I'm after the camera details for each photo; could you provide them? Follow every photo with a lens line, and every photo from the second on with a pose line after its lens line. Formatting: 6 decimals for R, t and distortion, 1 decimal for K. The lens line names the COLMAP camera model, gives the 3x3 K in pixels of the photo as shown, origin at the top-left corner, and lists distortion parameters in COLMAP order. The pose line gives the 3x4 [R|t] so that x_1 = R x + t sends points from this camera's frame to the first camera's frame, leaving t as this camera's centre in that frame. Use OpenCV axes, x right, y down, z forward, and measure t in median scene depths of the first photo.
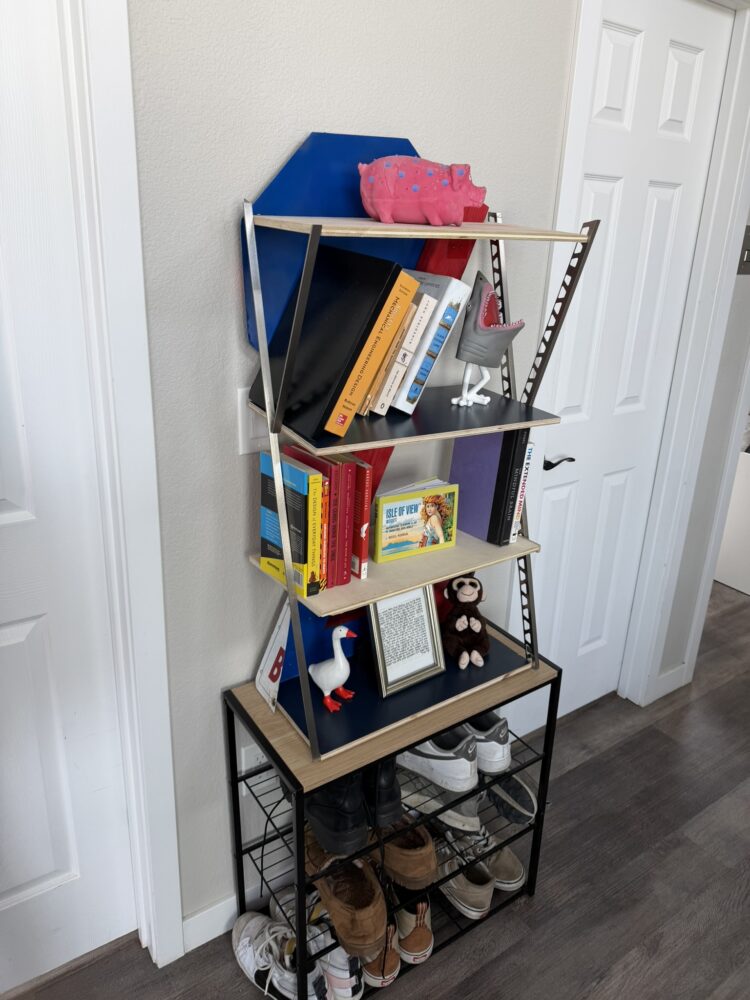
lens RADIAL K [[701.6, 0, 375.0], [0, 701.6, 500.0], [0, 0, 1]] dist [0.031849, -0.065449]
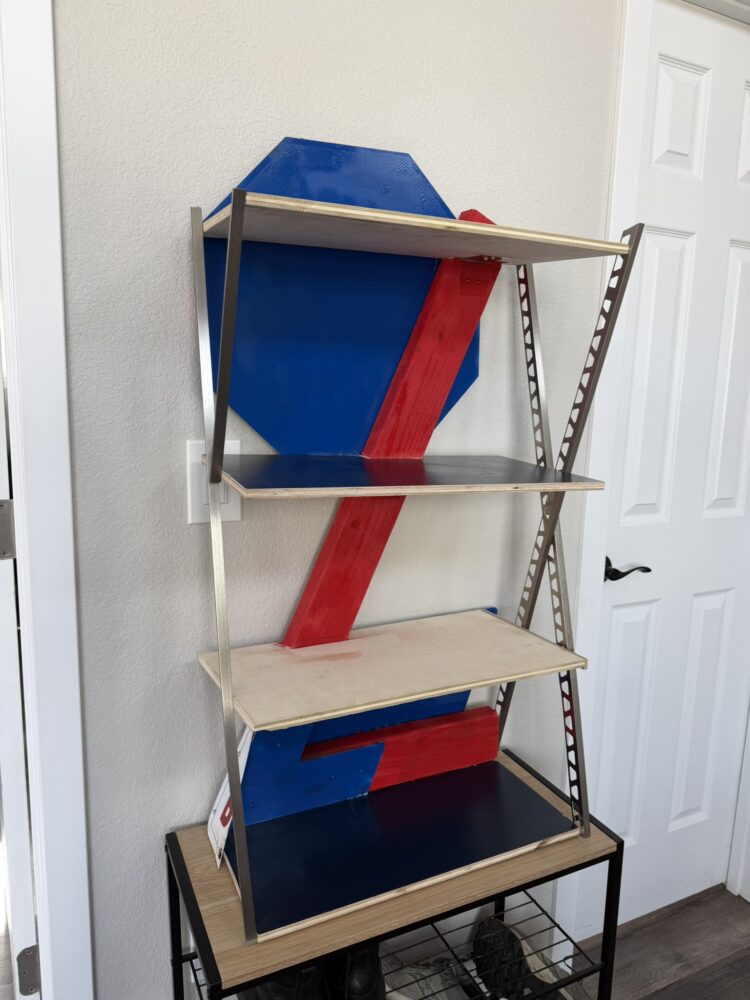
lens RADIAL K [[708.3, 0, 375.4], [0, 708.3, 535.8], [0, 0, 1]] dist [-0.020908, 0.005606]
pose [[0.988444, 0.015250, -0.150817, 0.123008], [-0.041001, 0.984737, -0.169150, 0.068545], [0.145936, 0.173379, 0.973983, 0.215352]]
